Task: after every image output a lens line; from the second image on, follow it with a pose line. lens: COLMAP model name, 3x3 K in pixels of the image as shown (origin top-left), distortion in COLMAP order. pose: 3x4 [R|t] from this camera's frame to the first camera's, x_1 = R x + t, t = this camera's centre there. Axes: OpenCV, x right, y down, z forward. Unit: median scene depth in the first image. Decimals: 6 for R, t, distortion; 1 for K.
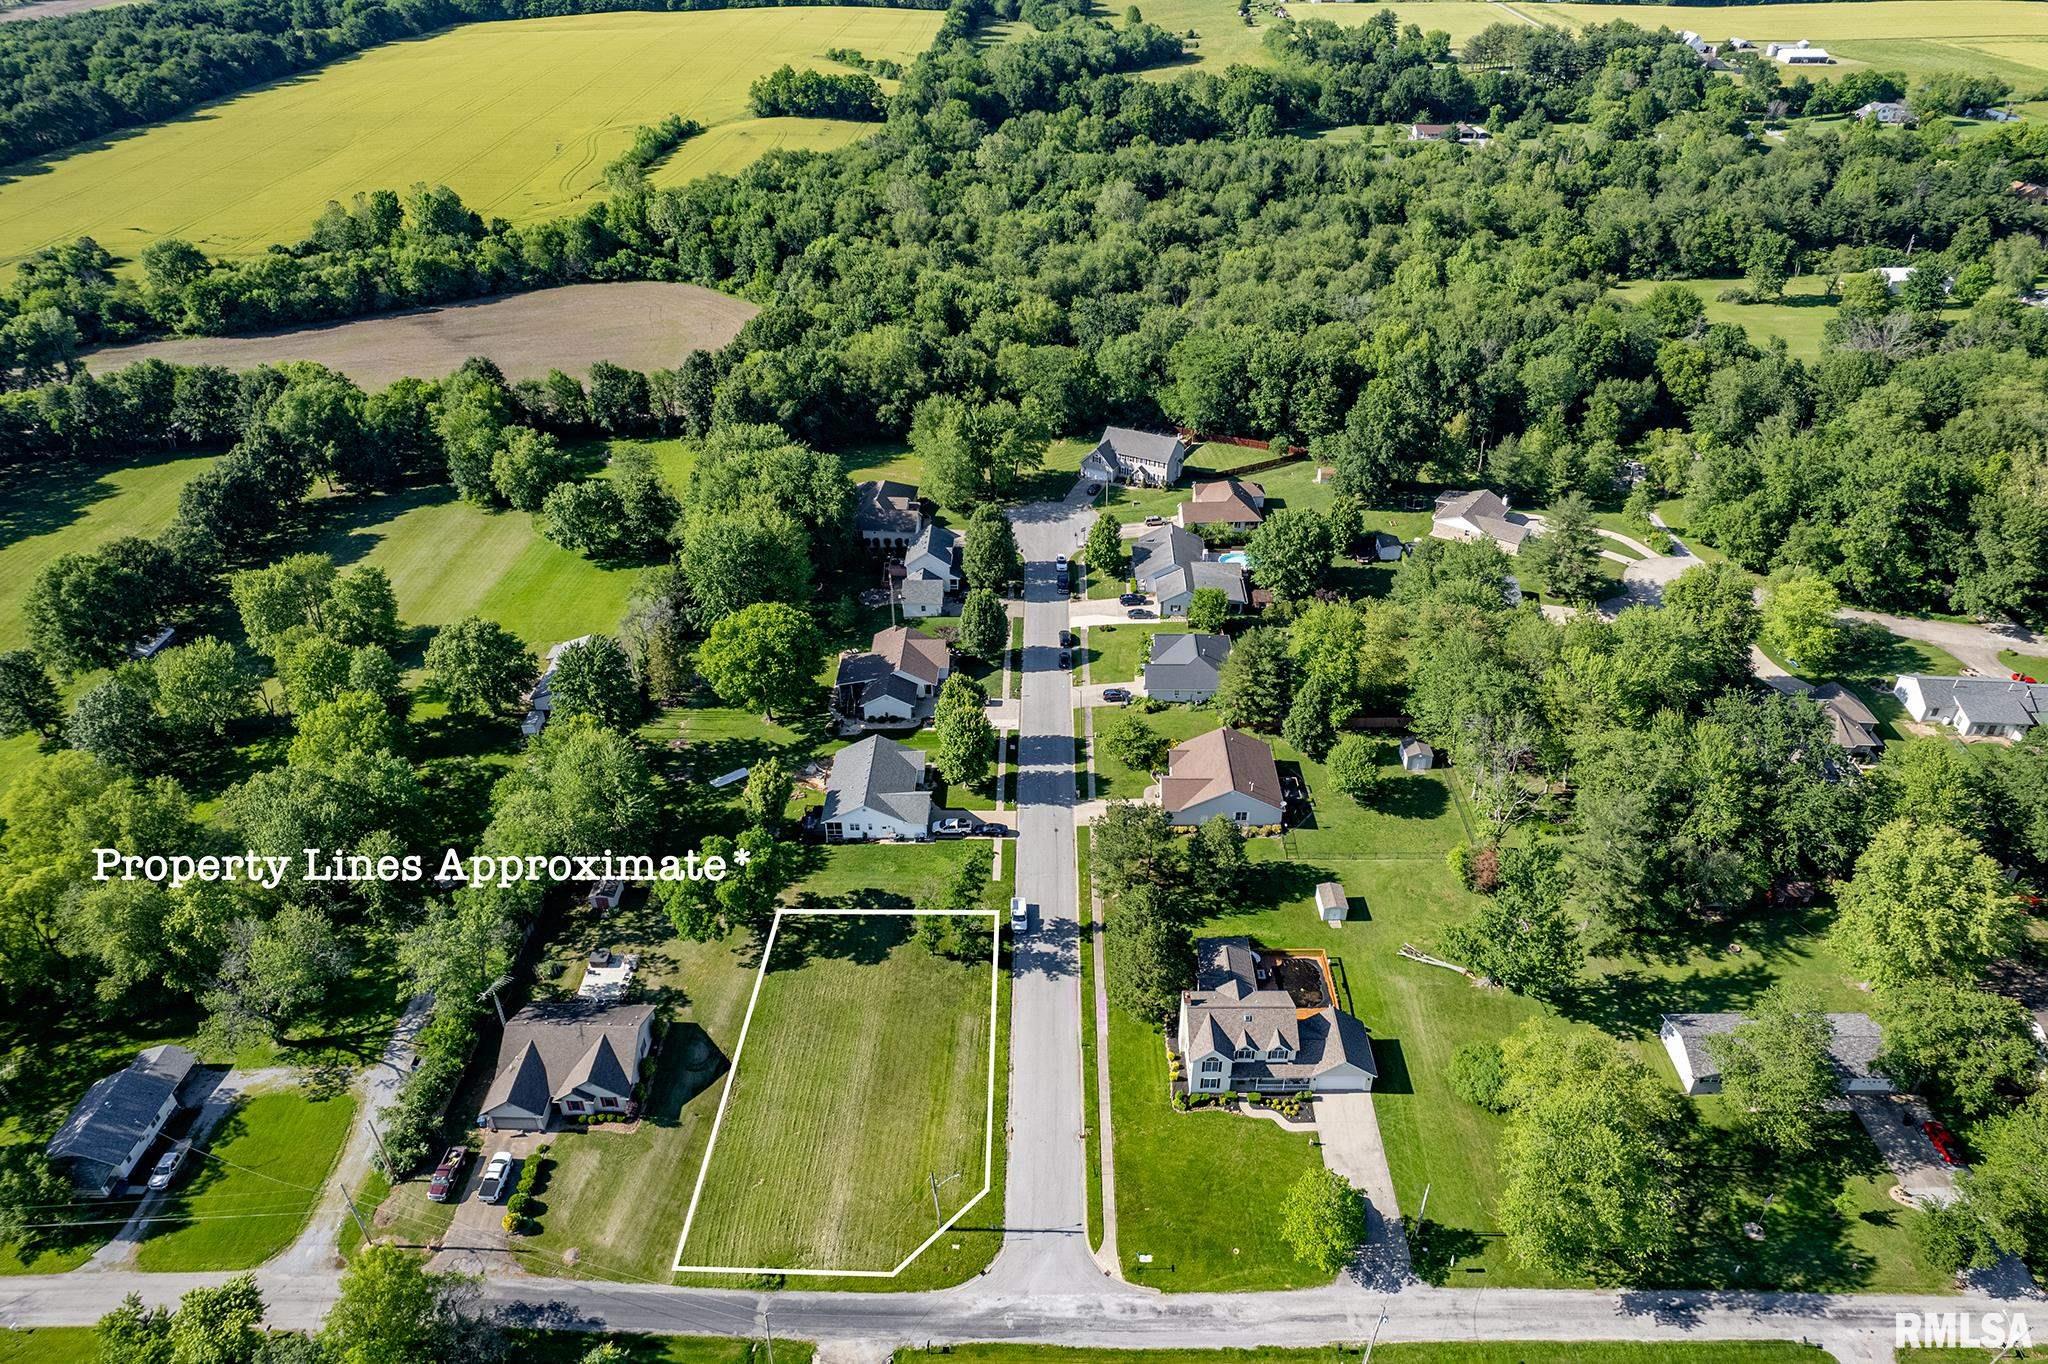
lens RADIAL K [[1327.6, 0, 1024.0], [0, 1327.6, 682.0], [0, 0, 1]] dist [-0.060100, 0.000891]
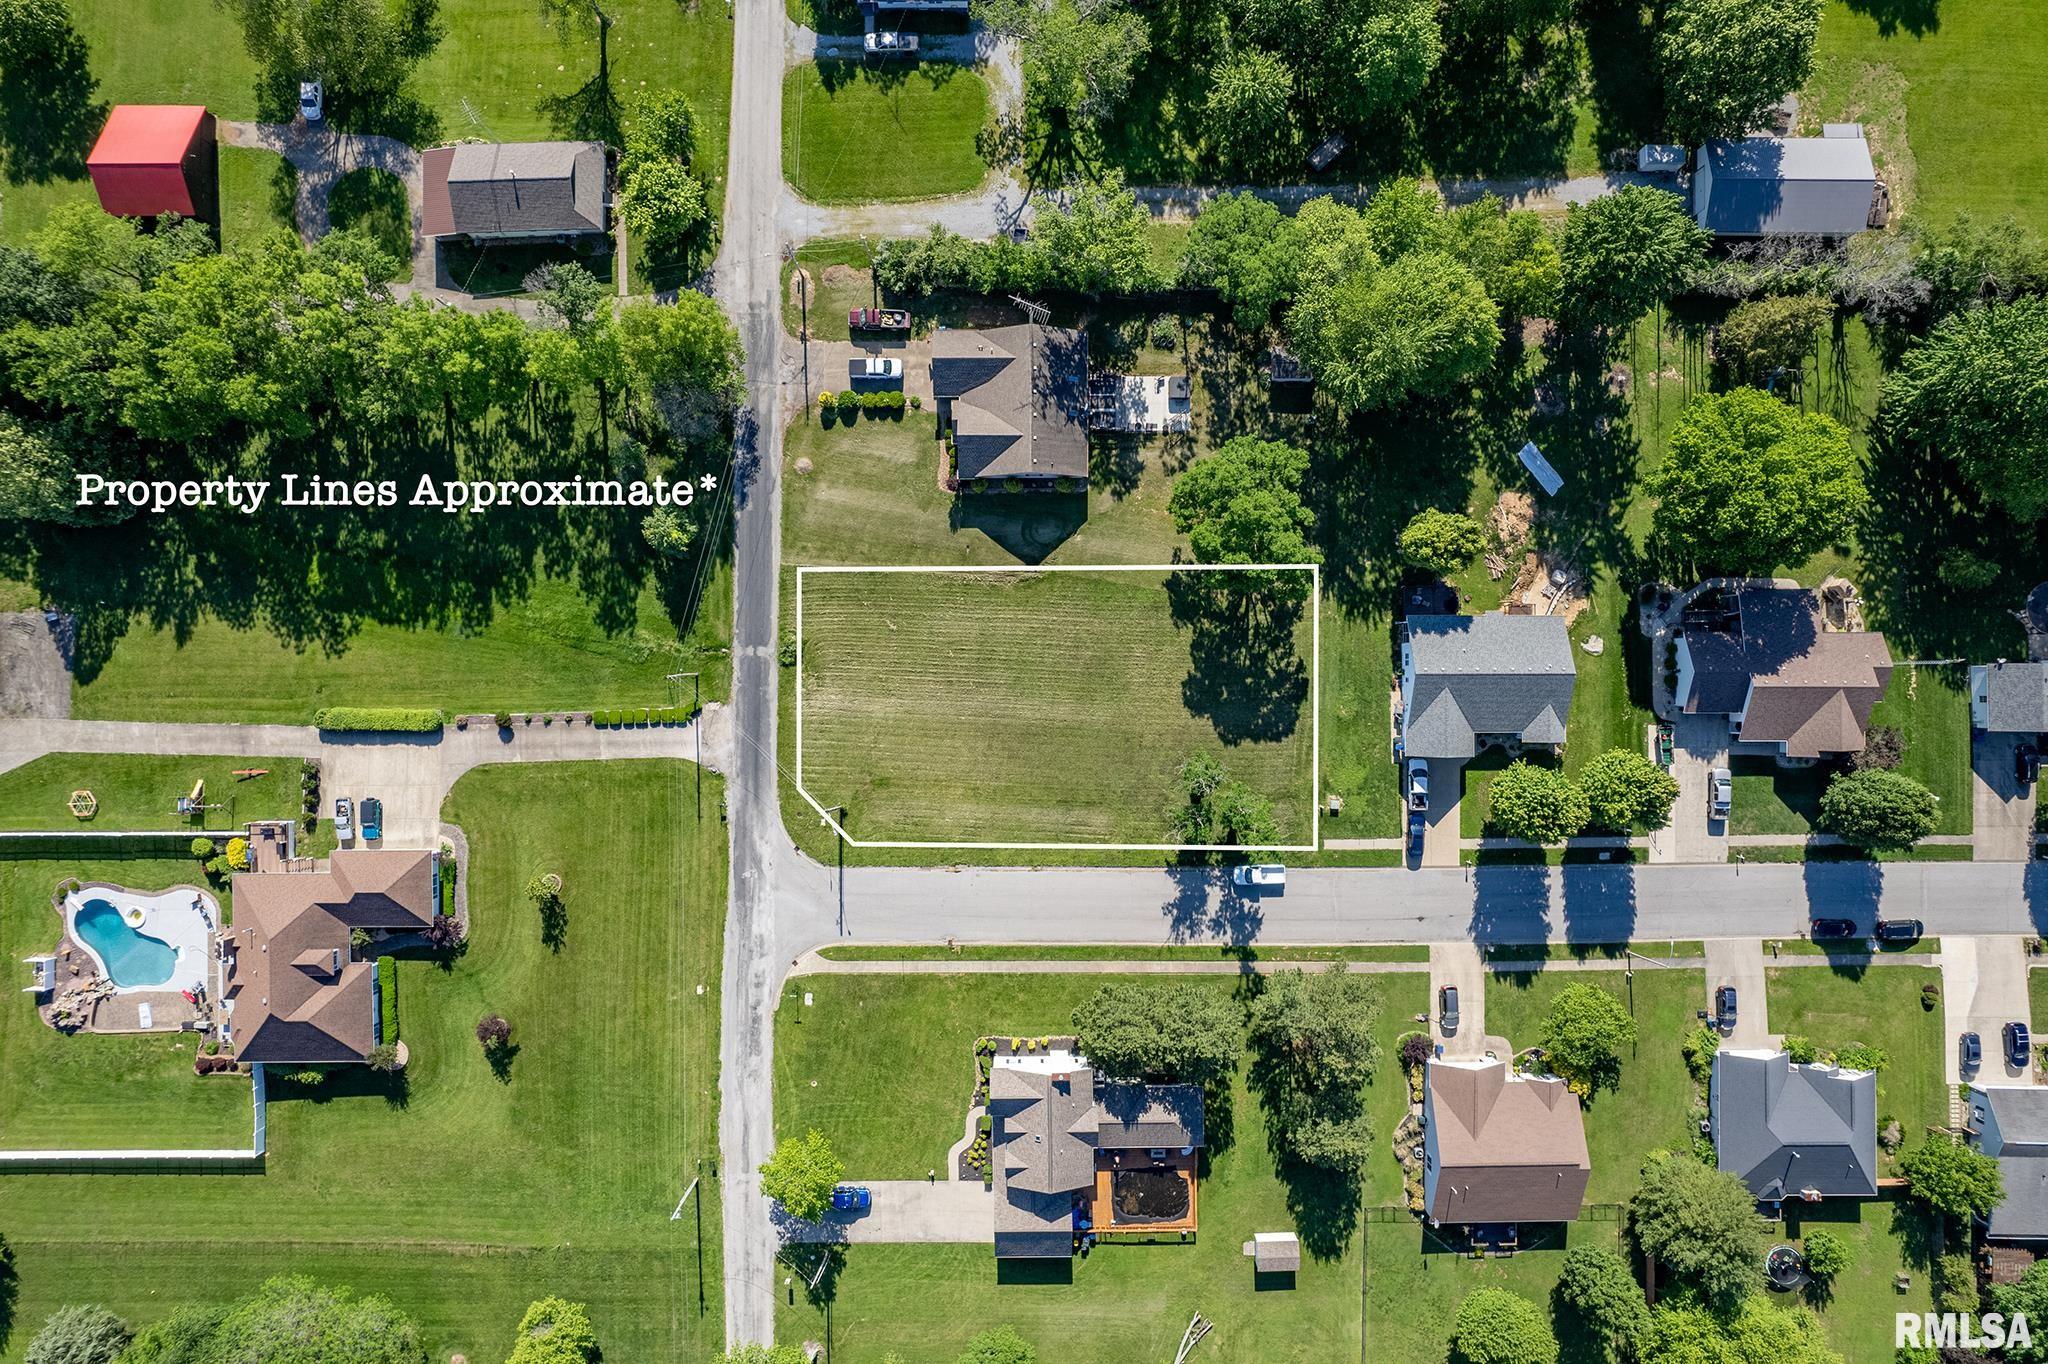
lens RADIAL K [[1314.0, 0, 1023.7], [0, 1314.0, 670.7], [0, 0, 1]] dist [-0.078920, 0.071636]
pose [[0.018553, 0.999747, -0.012726, -0.147297], [-0.548317, 0.020817, 0.836011, -0.515346], [0.836065, -0.008532, 0.548564, 0.512601]]
